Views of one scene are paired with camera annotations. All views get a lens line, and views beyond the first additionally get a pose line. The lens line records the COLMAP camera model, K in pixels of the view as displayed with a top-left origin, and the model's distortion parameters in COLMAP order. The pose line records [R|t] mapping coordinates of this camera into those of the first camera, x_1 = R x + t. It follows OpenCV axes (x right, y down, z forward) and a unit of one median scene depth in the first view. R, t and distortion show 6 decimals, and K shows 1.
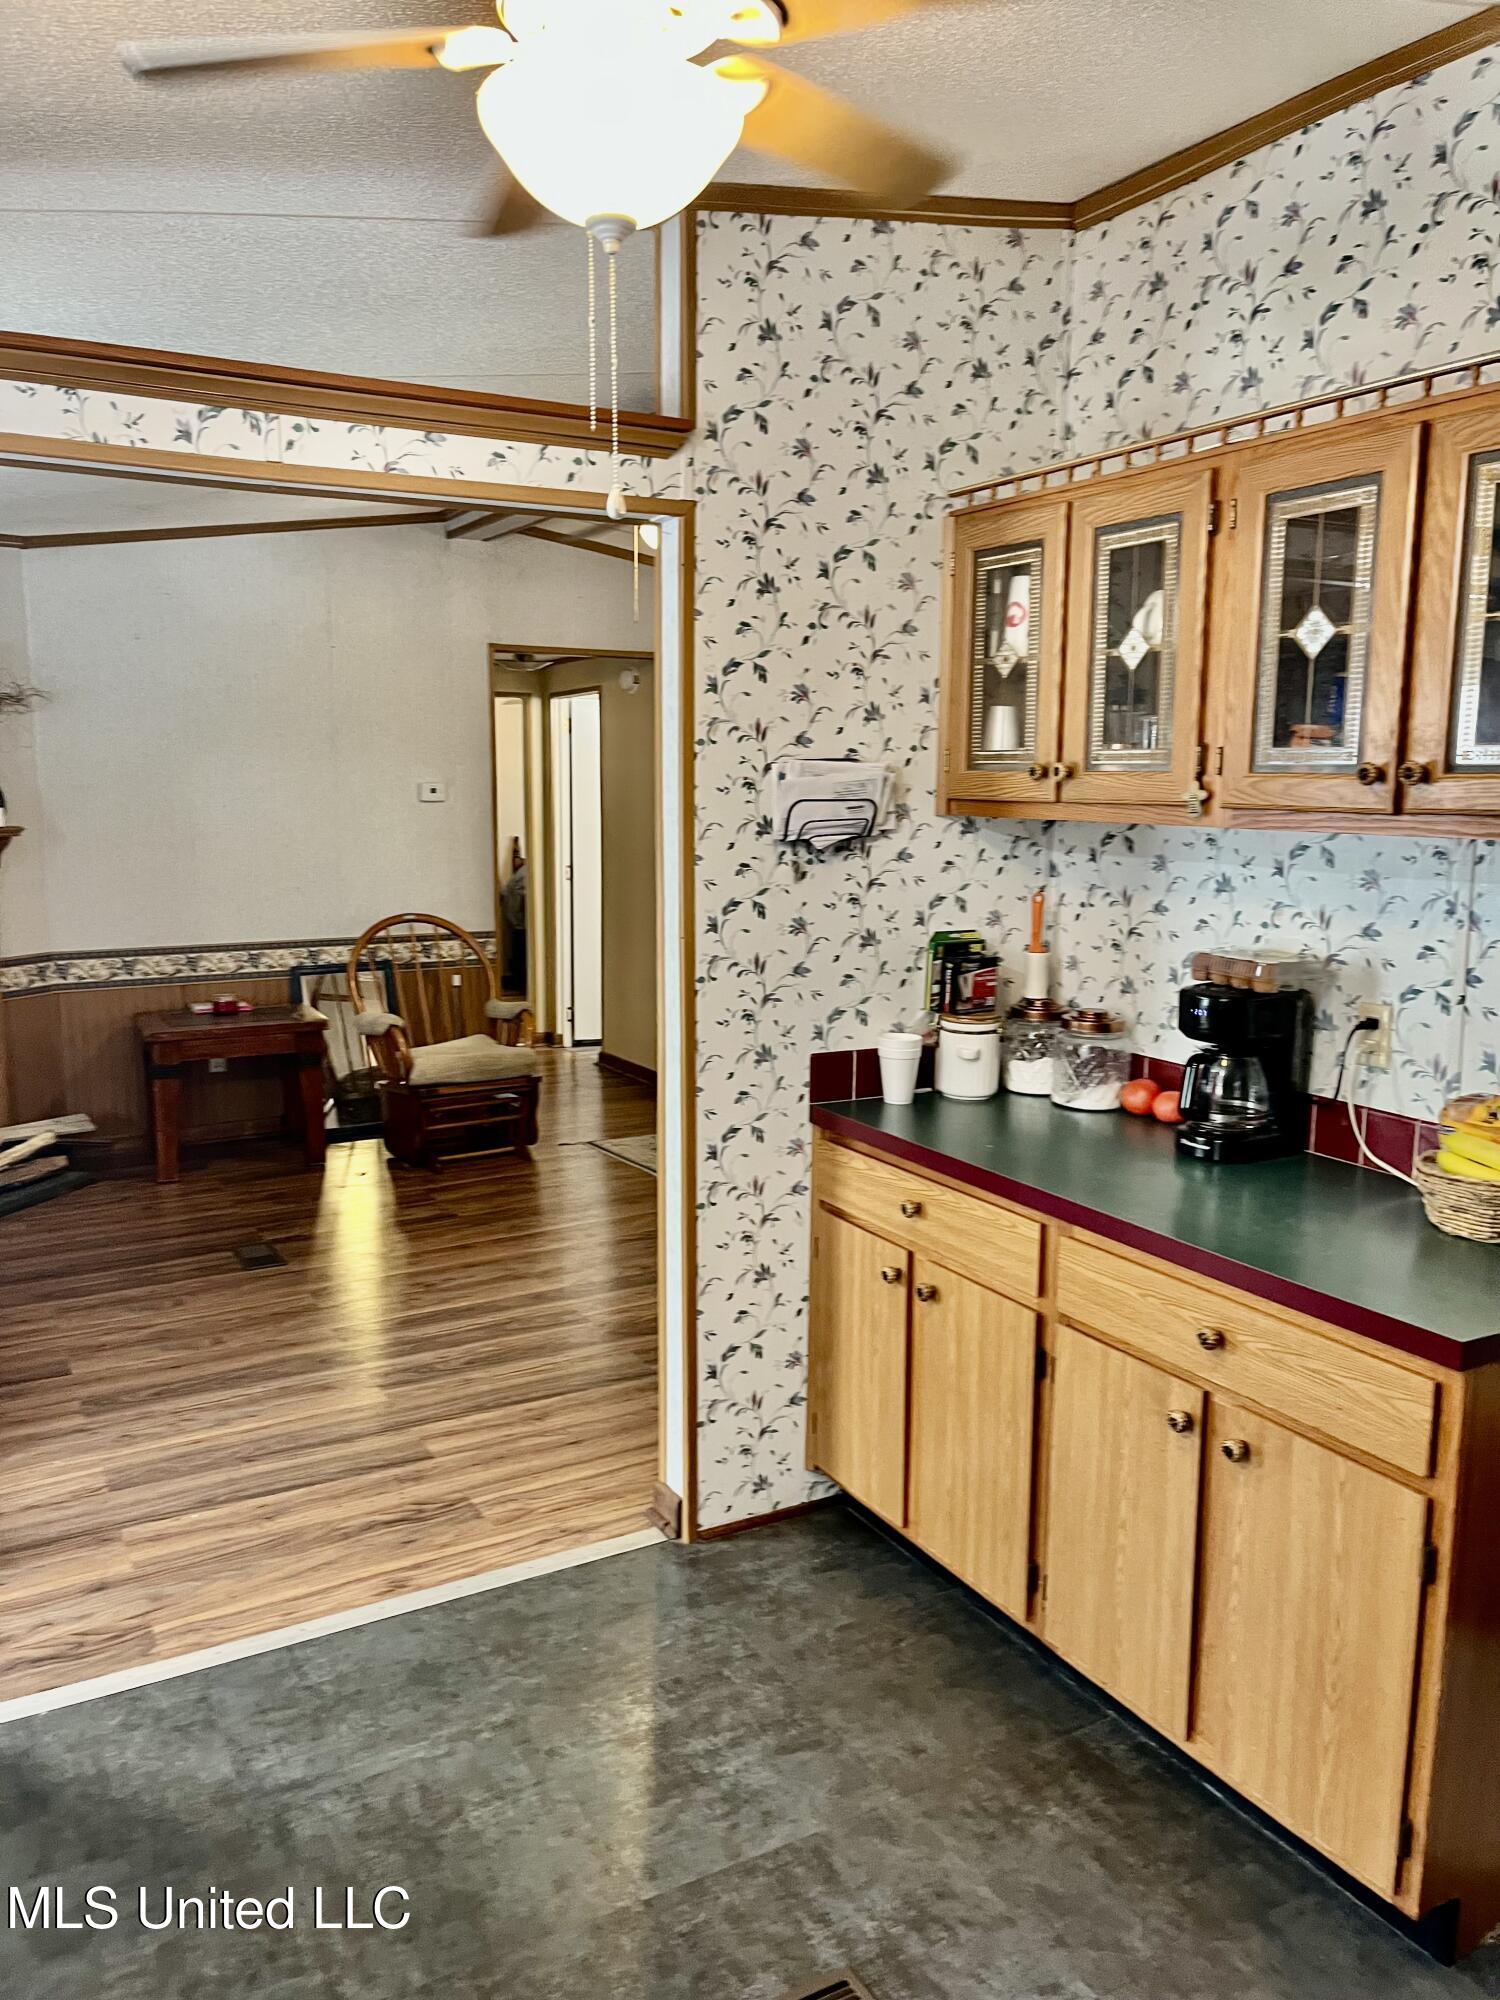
lens RADIAL K [[1509.3, 0, 750.8], [0, 1509.3, 1004.8], [0, 0, 1]] dist [0.043144, -0.025333]
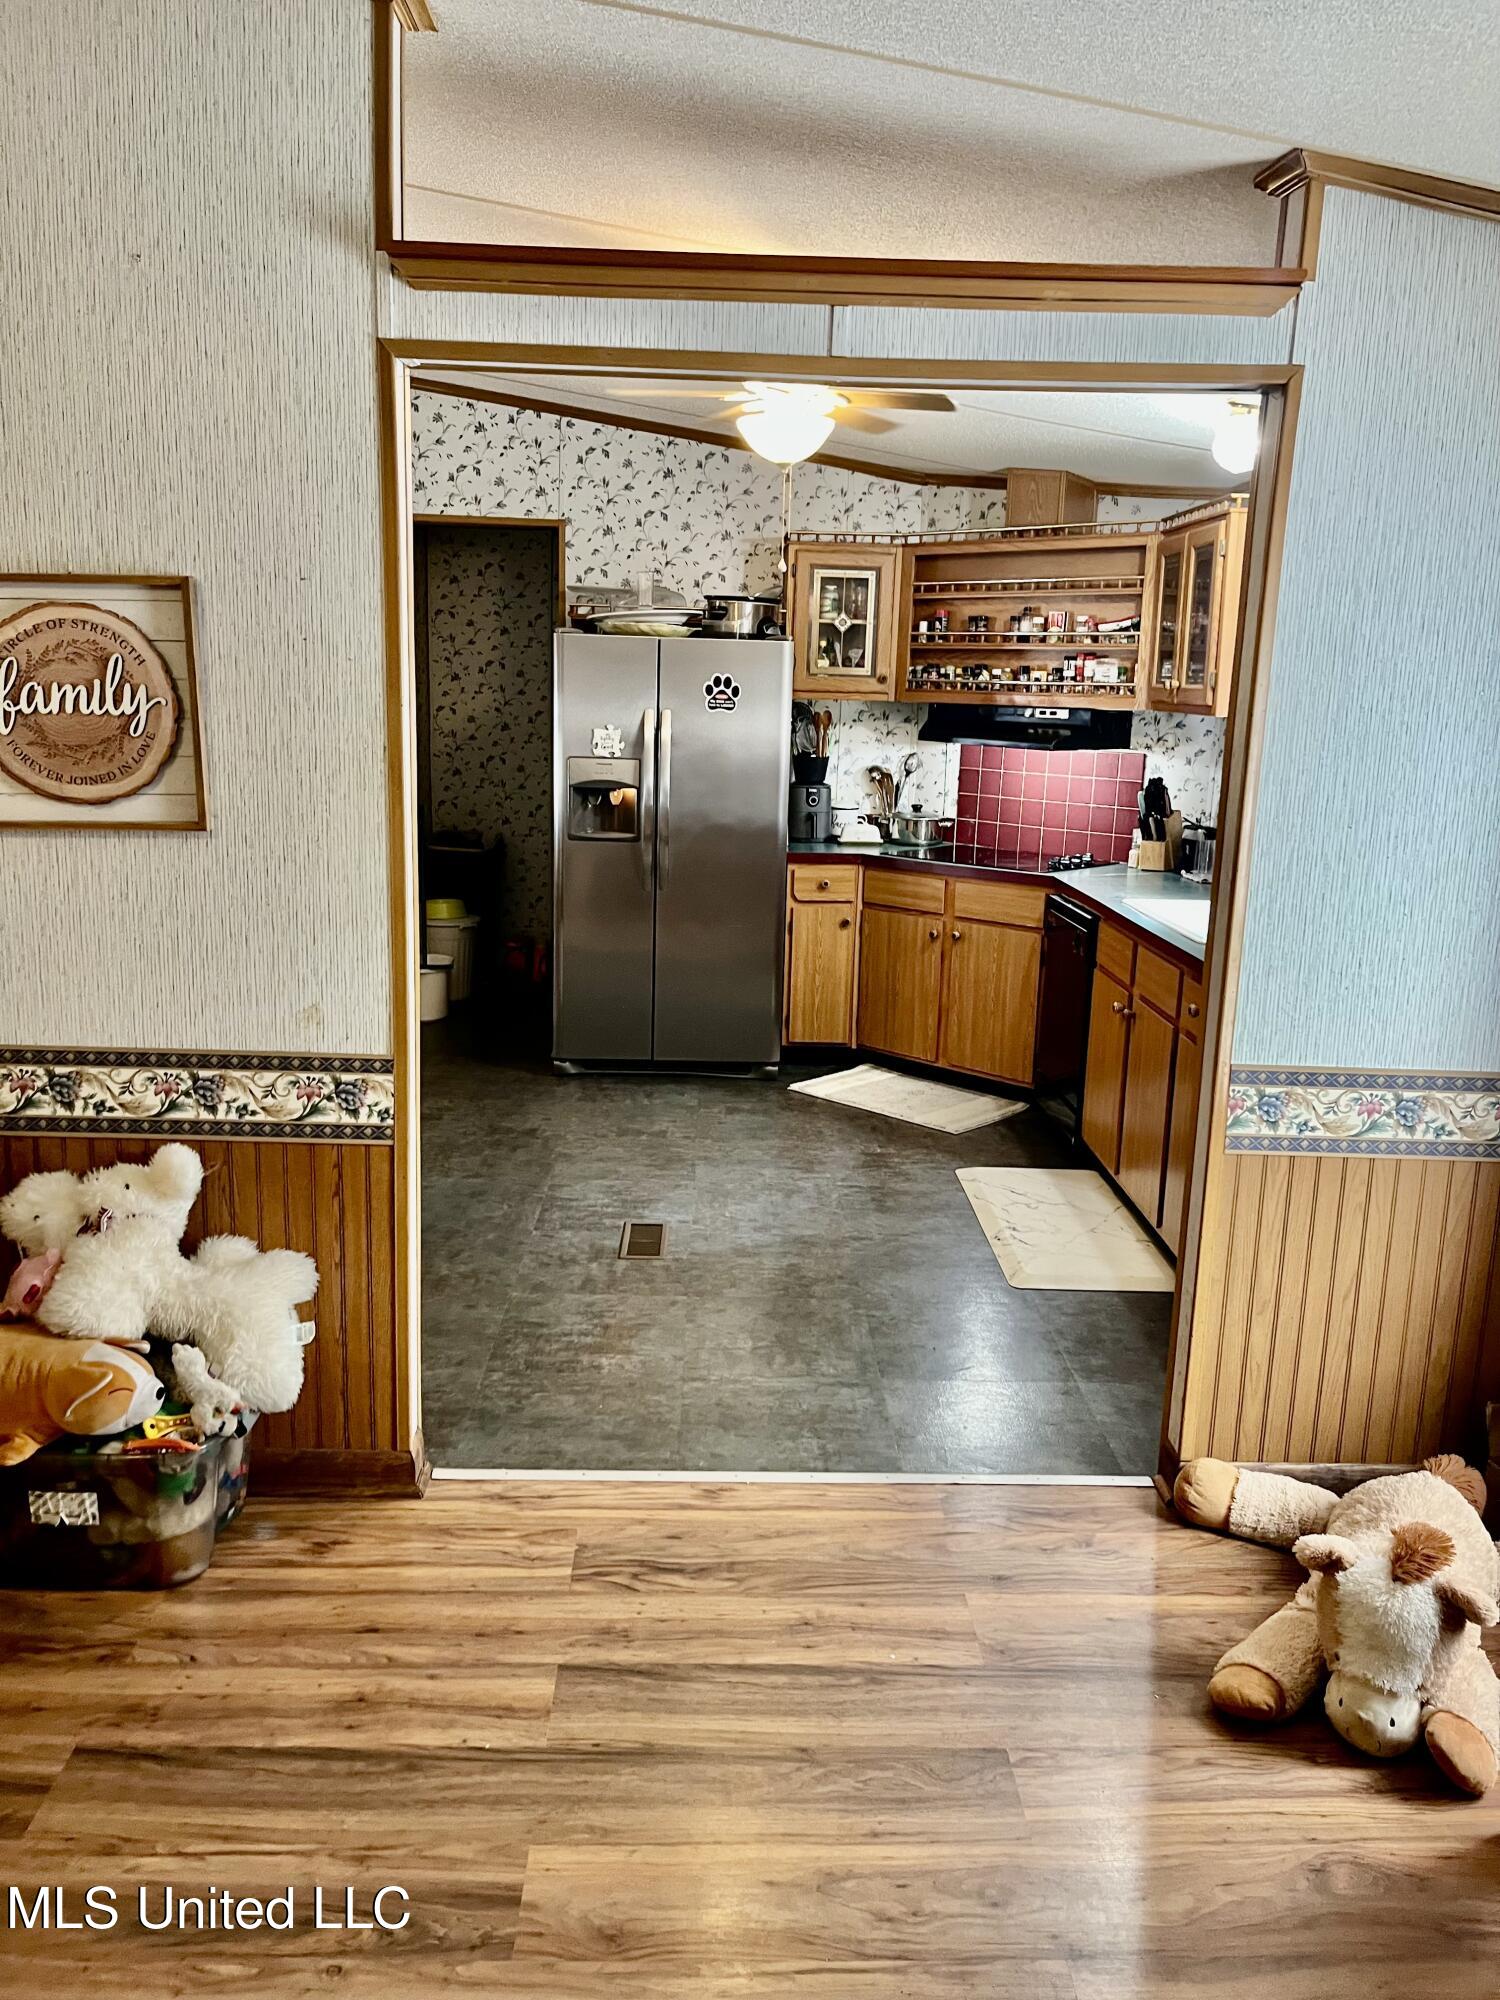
lens RADIAL K [[1509.3, 0, 749.5], [0, 1509.3, 1000.1], [0, 0, 1]] dist [0.043144, -0.025333]
pose [[-0.880786, -0.125470, 0.456589, -0.614083], [0.037353, 0.942840, 0.331146, -0.223896], [-0.472040, 0.308723, -0.825753, 1.577911]]
